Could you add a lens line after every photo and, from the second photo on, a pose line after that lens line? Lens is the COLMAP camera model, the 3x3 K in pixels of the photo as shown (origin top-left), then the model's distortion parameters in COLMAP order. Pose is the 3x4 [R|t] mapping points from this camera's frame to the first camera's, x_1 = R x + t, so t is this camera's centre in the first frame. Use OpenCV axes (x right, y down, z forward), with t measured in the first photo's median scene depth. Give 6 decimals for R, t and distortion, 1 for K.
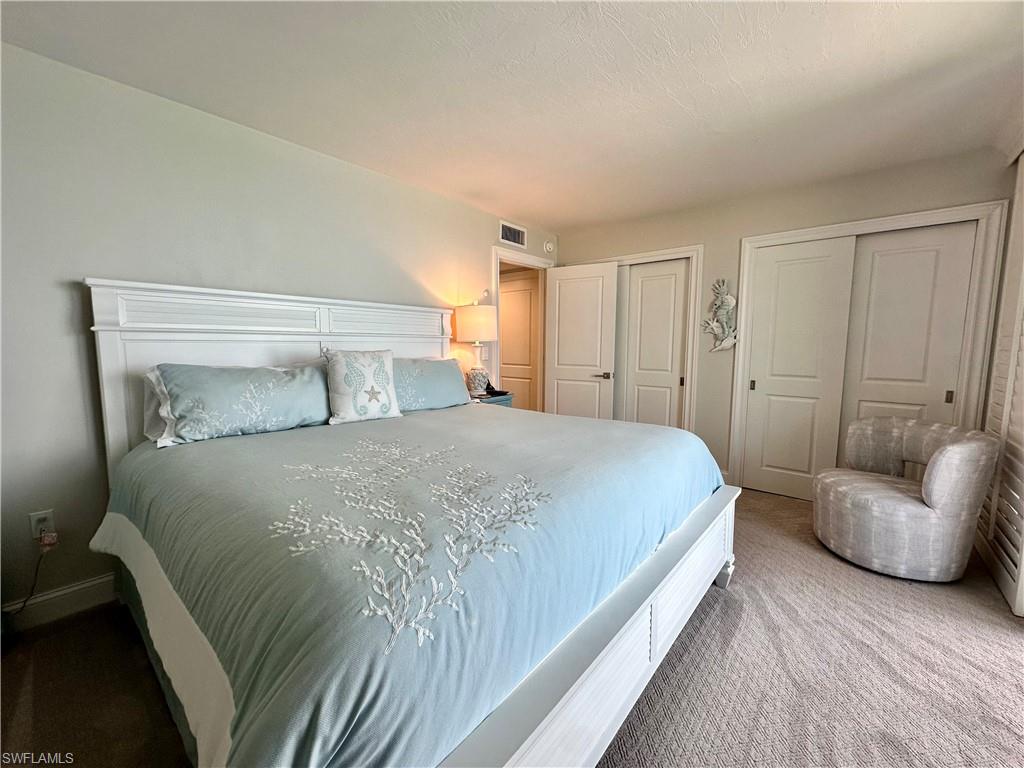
lens RADIAL K [[408.0, 0, 510.8], [0, 408.0, 385.5], [0, 0, 1]] dist [-0.001555, 0.000681]
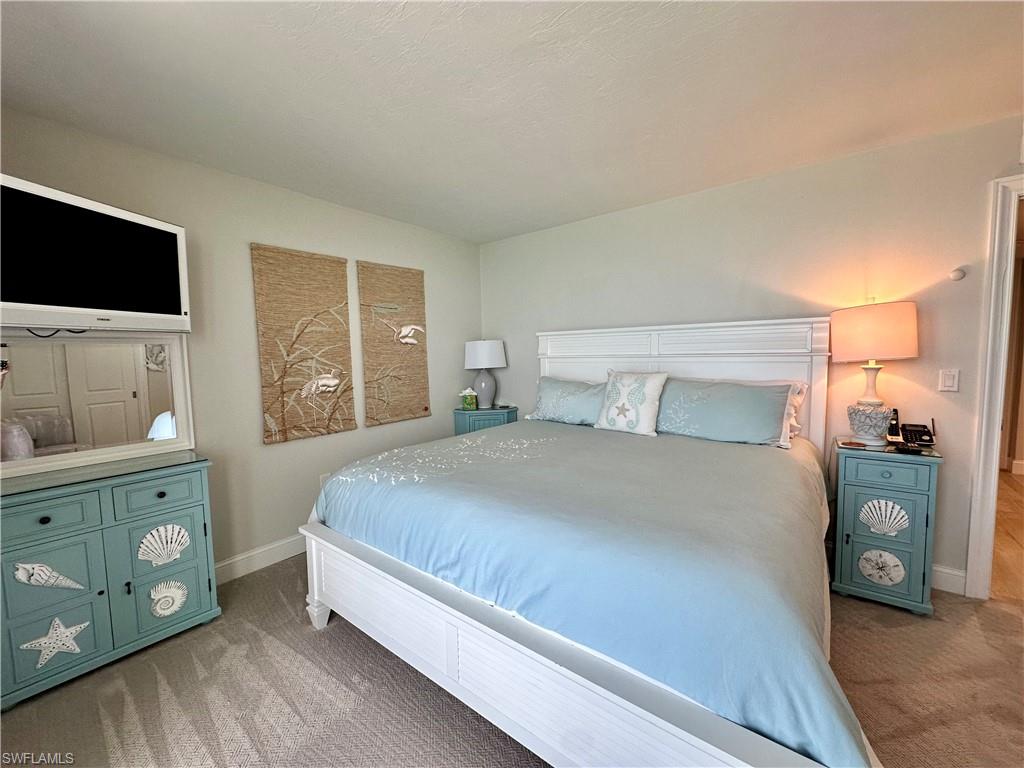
lens RADIAL K [[408.0, 0, 511.1], [0, 408.0, 384.5], [0, 0, 1]] dist [-0.001555, 0.000681]
pose [[0.051257, 0.072436, -0.996055, 0.804668], [-0.076383, 0.994729, 0.068409, -0.107504], [0.995760, 0.072575, 0.056519, 0.607052]]
